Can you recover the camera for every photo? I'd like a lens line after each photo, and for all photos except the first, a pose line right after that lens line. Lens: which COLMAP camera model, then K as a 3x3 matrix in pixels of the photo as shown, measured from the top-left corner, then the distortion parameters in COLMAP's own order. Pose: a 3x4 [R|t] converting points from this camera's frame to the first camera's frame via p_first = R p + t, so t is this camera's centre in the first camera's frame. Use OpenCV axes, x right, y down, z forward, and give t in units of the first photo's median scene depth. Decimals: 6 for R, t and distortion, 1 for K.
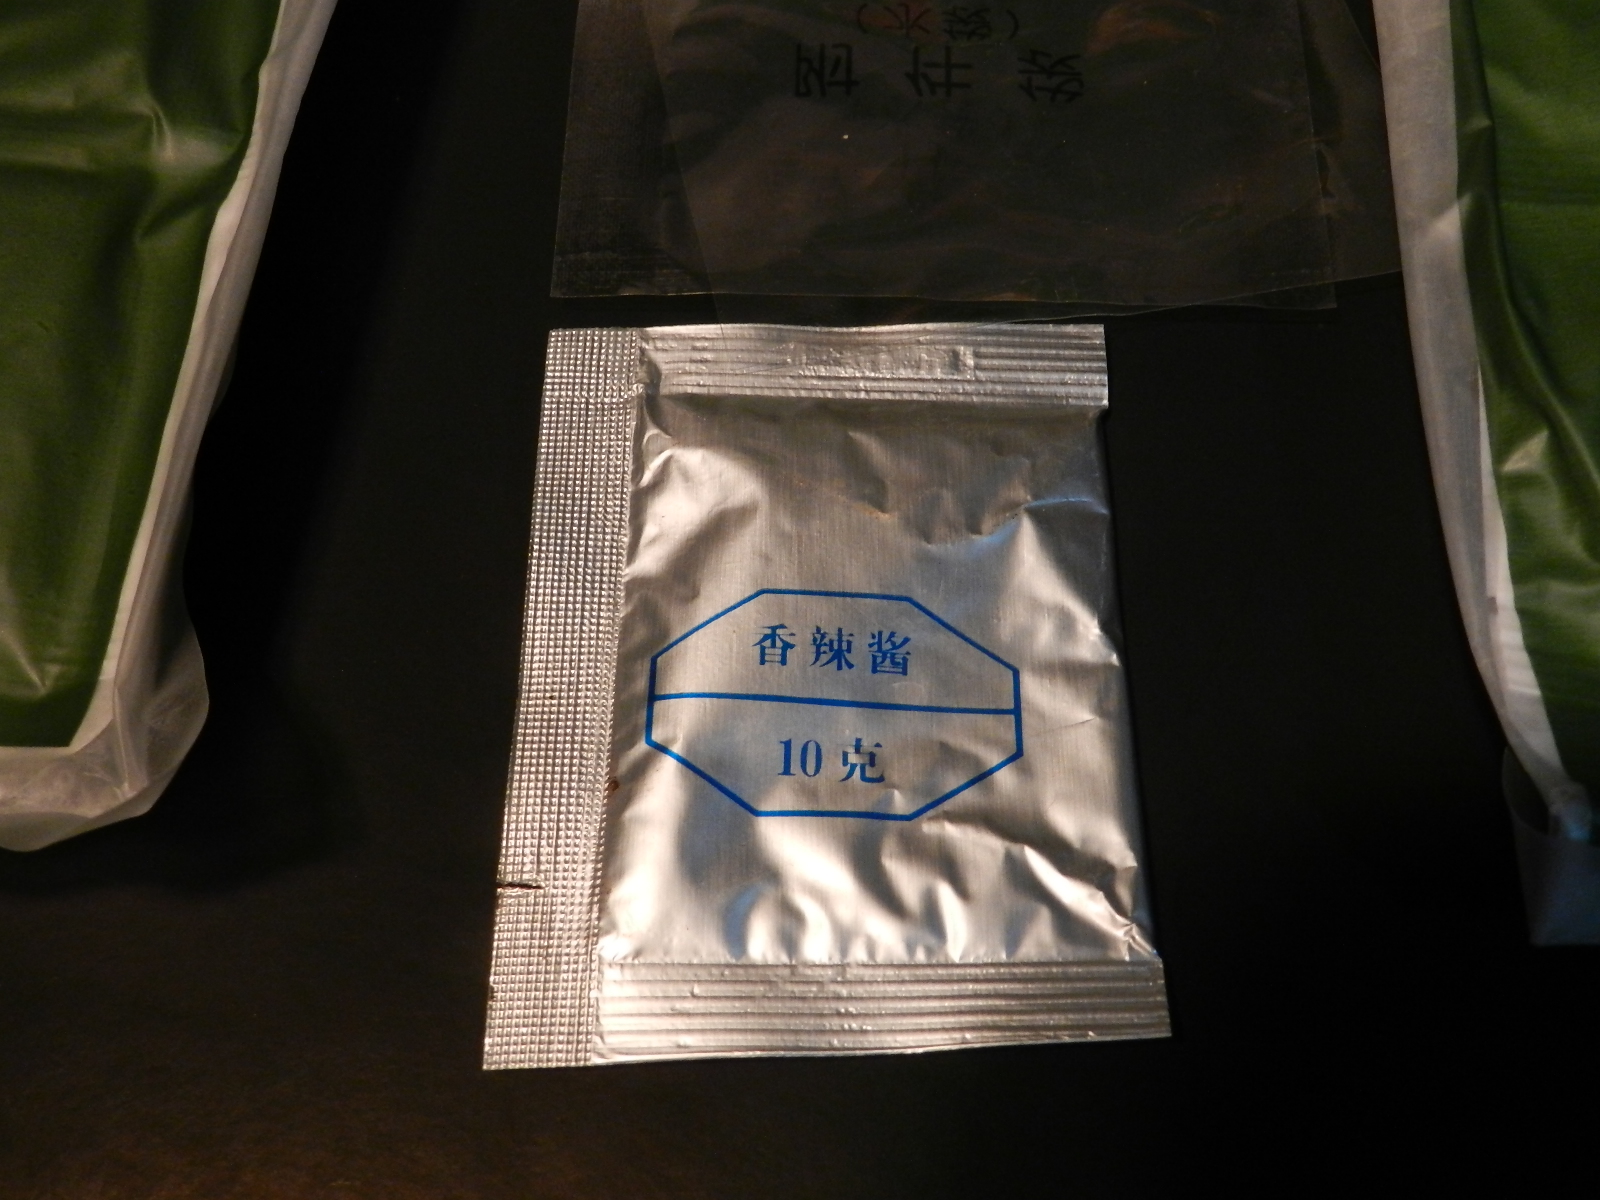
lens RADIAL K [[1634.9, 0, 792.7], [0, 1634.9, 595.5], [0, 0, 1]] dist [-0.039367, 0.000000]
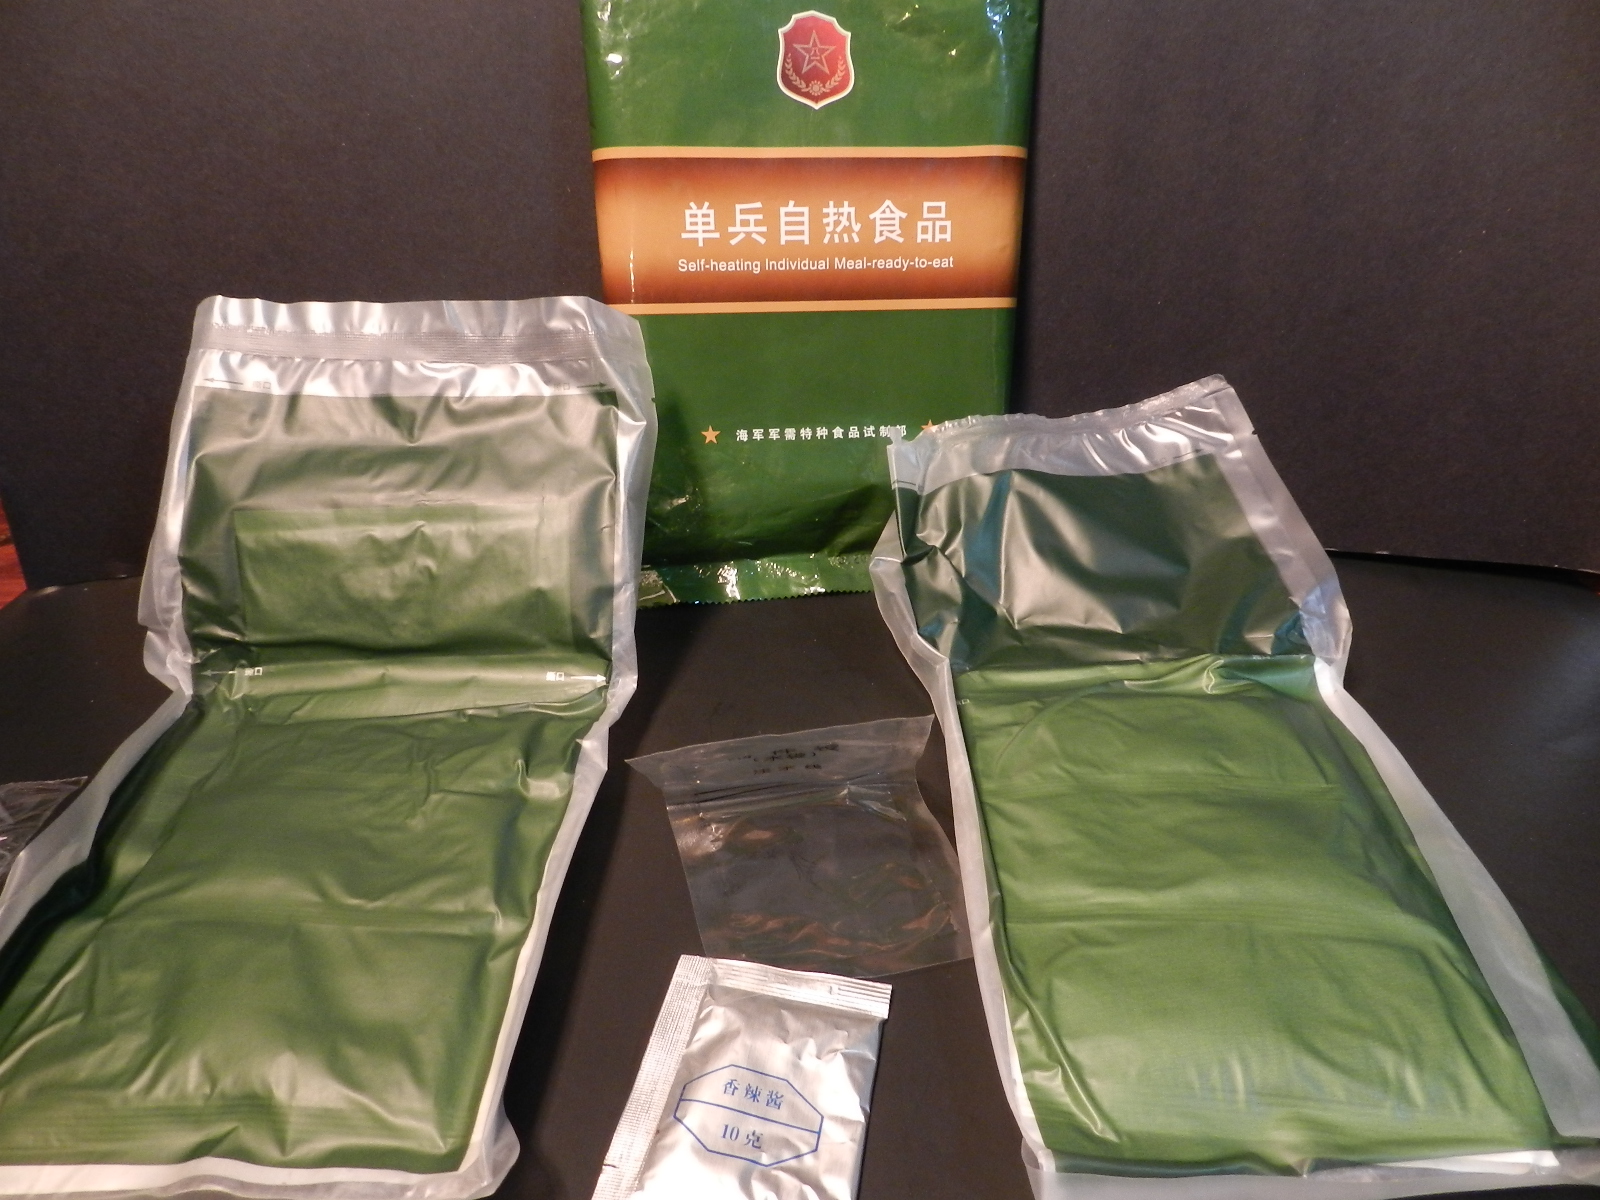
lens RADIAL K [[1157.1, 0, 792.2], [0, 1157.1, 591.3], [0, 0, 1]] dist [0.003849, -0.007323]
pose [[0.999043, -0.041217, 0.014641, 0.076615], [0.043071, 0.868727, -0.493414, 0.210908], [0.007618, 0.493573, 0.869671, -0.951360]]
